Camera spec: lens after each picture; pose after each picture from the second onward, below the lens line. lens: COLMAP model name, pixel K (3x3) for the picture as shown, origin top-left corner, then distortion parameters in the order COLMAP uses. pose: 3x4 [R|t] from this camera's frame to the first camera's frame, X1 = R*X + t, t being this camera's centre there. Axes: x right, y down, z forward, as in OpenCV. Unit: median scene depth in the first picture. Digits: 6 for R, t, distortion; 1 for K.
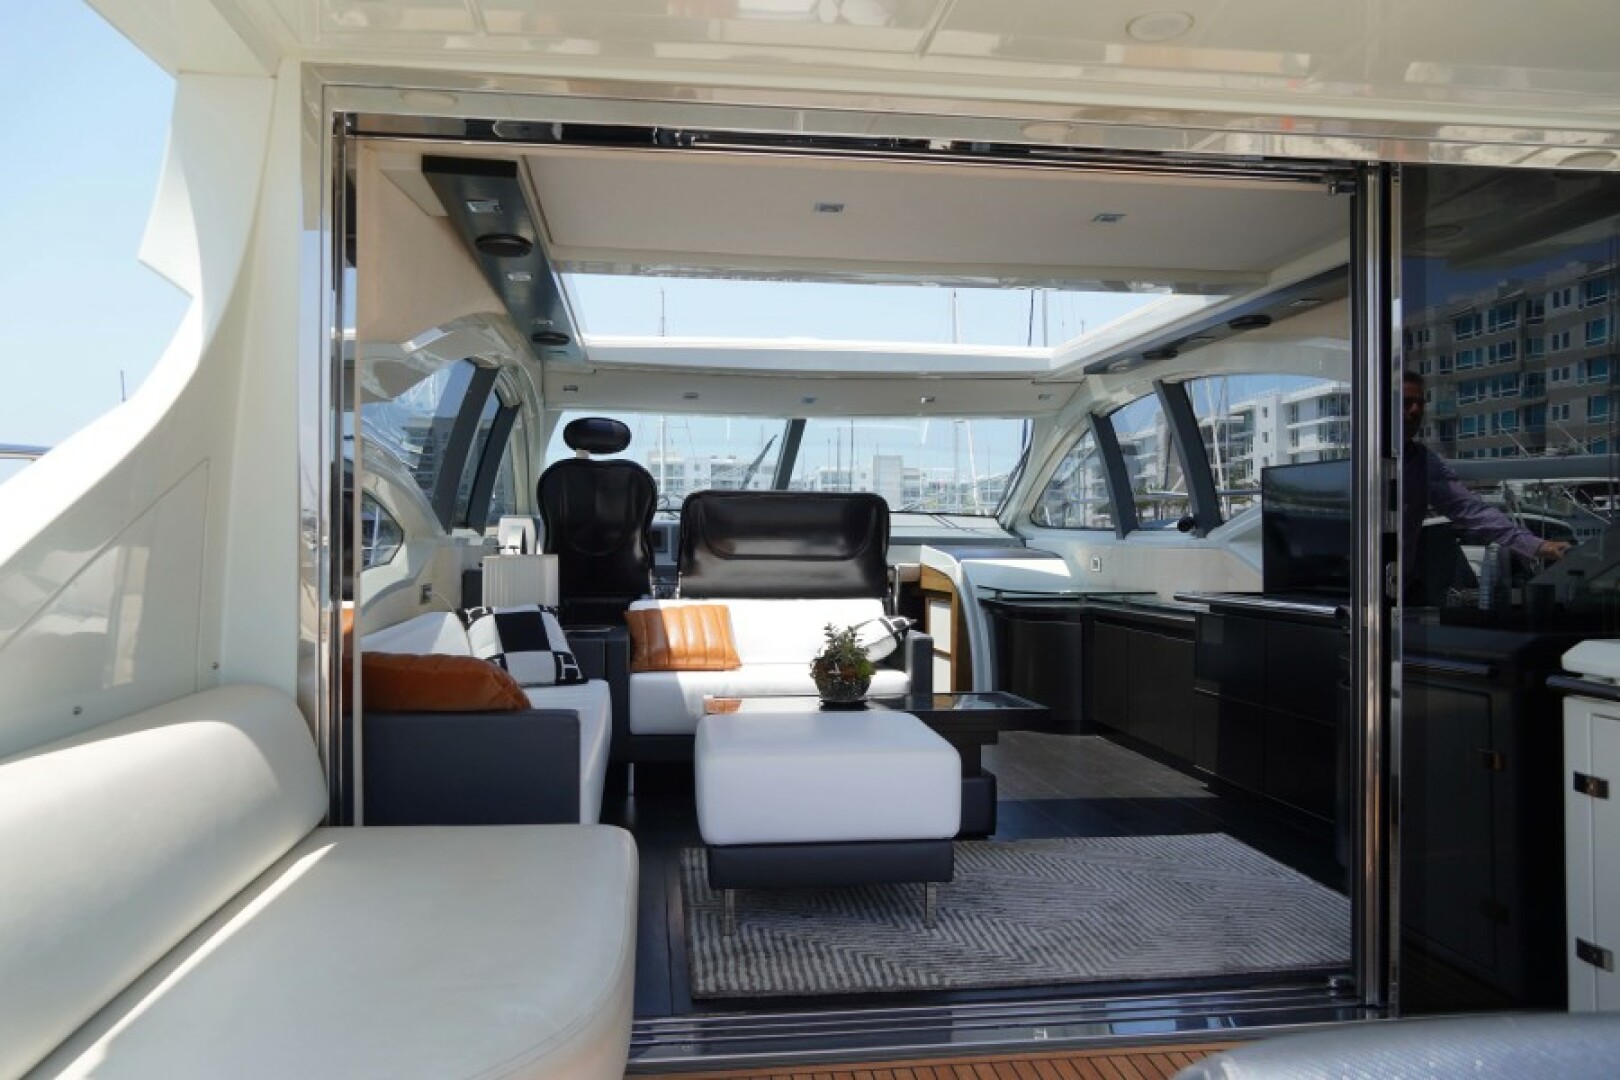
lens RADIAL K [[1213.3, 0, 807.3], [0, 1213.3, 546.2], [0, 0, 1]] dist [-0.037193, 0.056155]
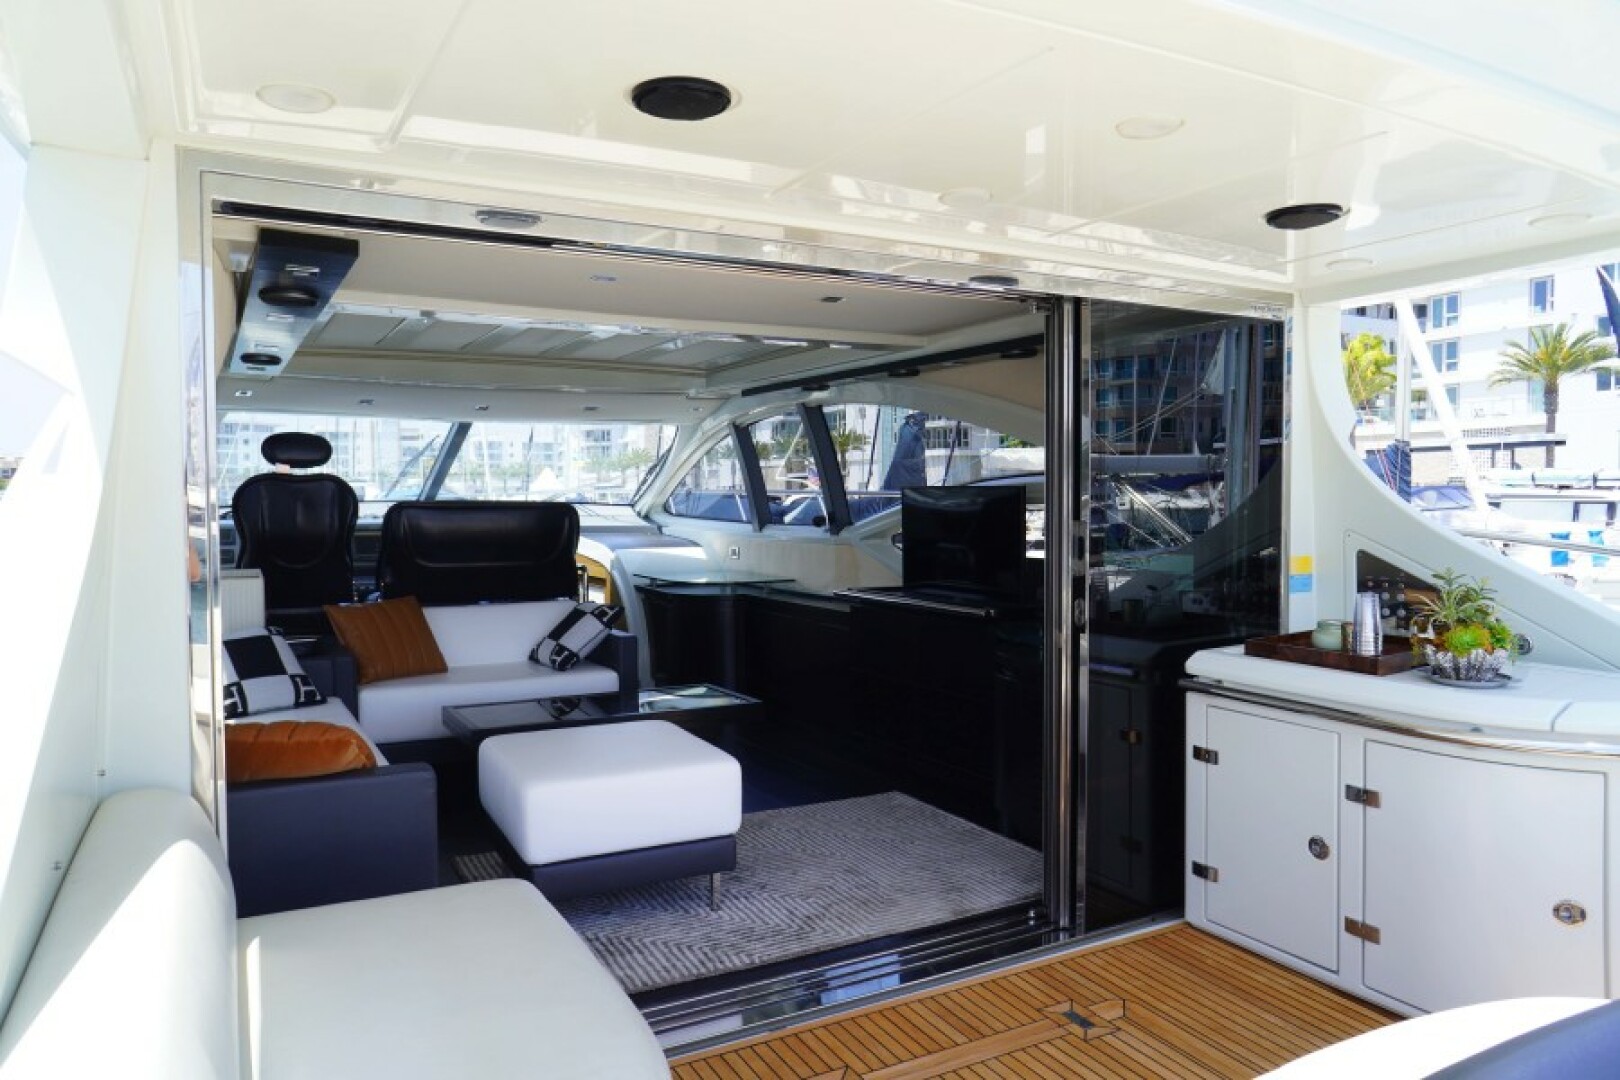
lens RADIAL K [[1097.8, 0, 788.2], [0, 1097.8, 543.2], [0, 0, 1]] dist [-0.059187, 0.082316]
pose [[0.933871, -0.020939, 0.356997, -0.144213], [0.006967, 0.999160, 0.040380, -0.058753], [-0.357542, -0.035222, 0.933233, -0.002052]]
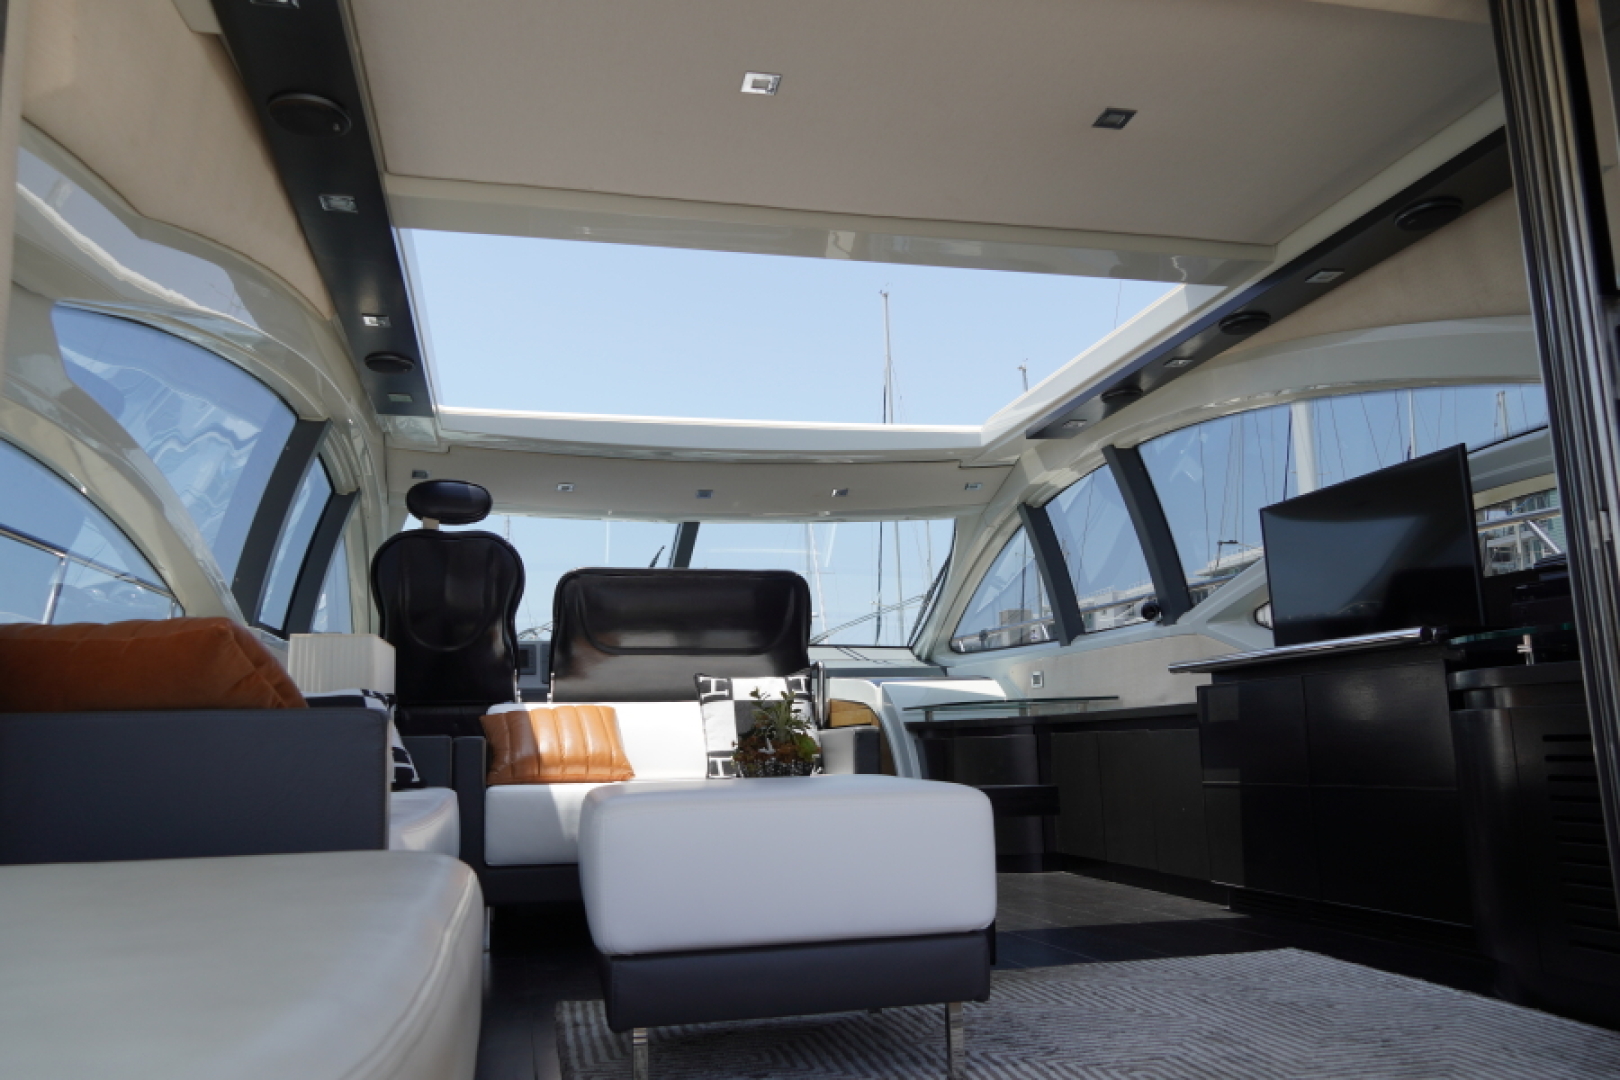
lens RADIAL K [[1213.3, 0, 807.3], [0, 1213.3, 546.2], [0, 0, 1]] dist [-0.037193, 0.056155]
pose [[0.994089, -0.013378, 0.107738, -0.029405], [0.031600, 0.985066, -0.169251, 0.101668], [-0.103865, 0.171655, 0.979667, 0.237892]]
